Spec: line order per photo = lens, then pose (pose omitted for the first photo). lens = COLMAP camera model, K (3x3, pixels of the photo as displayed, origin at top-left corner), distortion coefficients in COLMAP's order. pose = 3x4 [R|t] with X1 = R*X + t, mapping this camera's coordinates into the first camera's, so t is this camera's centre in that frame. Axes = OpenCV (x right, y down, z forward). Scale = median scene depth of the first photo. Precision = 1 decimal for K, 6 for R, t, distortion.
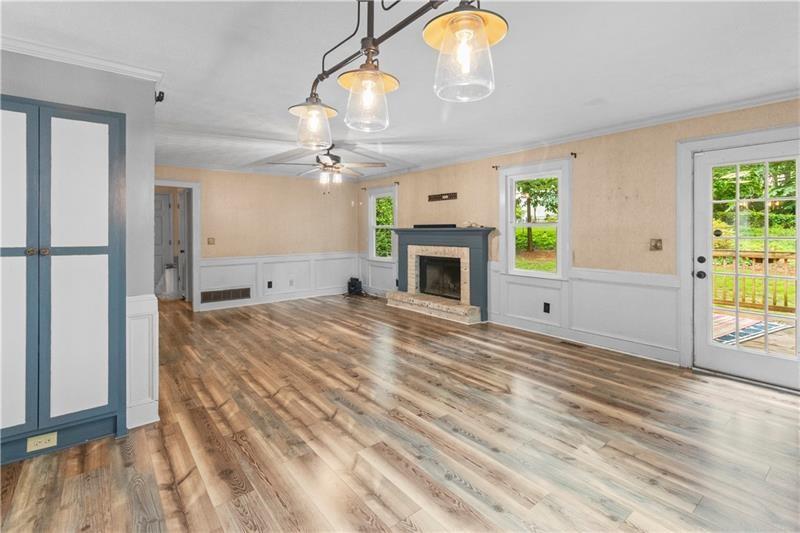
lens RADIAL K [[379.5, 0, 400.4], [0, 379.5, 230.8], [0, 0, 1]] dist [0.000655, 0.000155]
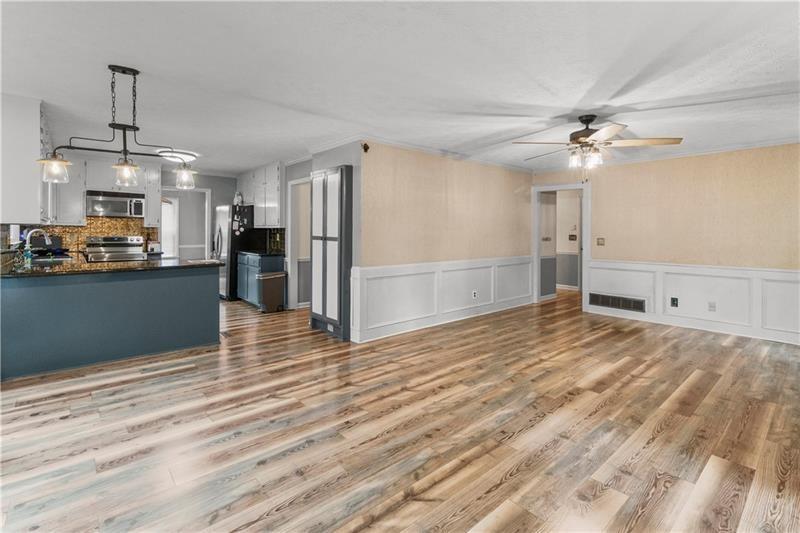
lens RADIAL K [[374.8, 0, 400.7], [0, 374.8, 234.1], [0, 0, 1]] dist [0.001064, 0.000072]
pose [[0.047946, 0.010828, -0.998791, 0.564150], [-0.005979, 0.999926, 0.010554, 0.000703], [0.998832, 0.005466, 0.048007, 0.616322]]
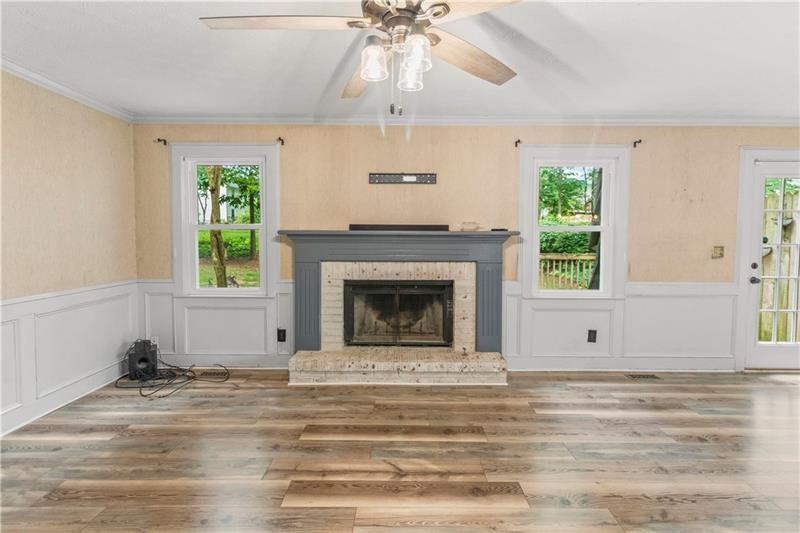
lens RADIAL K [[371.6, 0, 401.4], [0, 371.6, 251.4], [0, 0, 1]] dist [0.000224, 0.000313]
pose [[0.624406, -0.025965, 0.780668, -0.449945], [-0.006900, 0.999225, 0.038754, 0.002554], [-0.781070, -0.029585, 0.623743, 0.835083]]
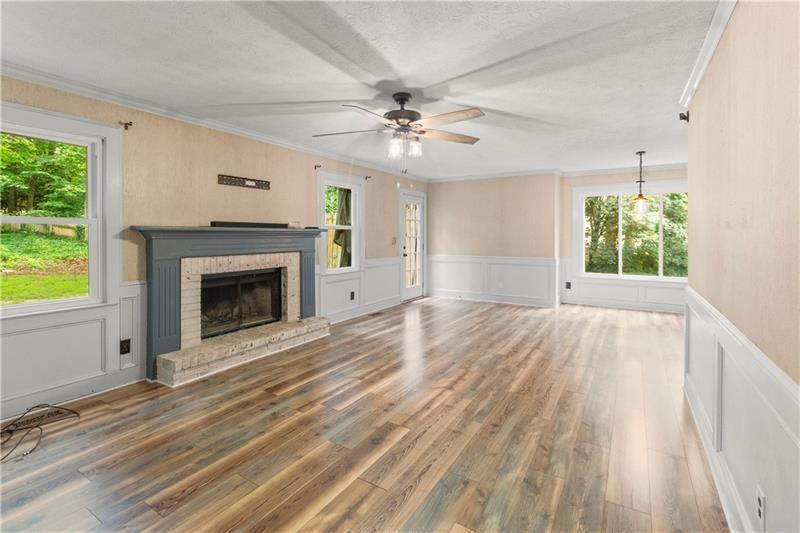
lens RADIAL K [[377.5, 0, 404.3], [0, 377.5, 236.8], [0, 0, 1]] dist [0.000520, -0.000051]
pose [[-0.348216, -0.005137, 0.937400, -0.816785], [-0.001802, 0.999987, 0.004810, 0.006321], [-0.937413, -0.000014, -0.348220, 1.267163]]
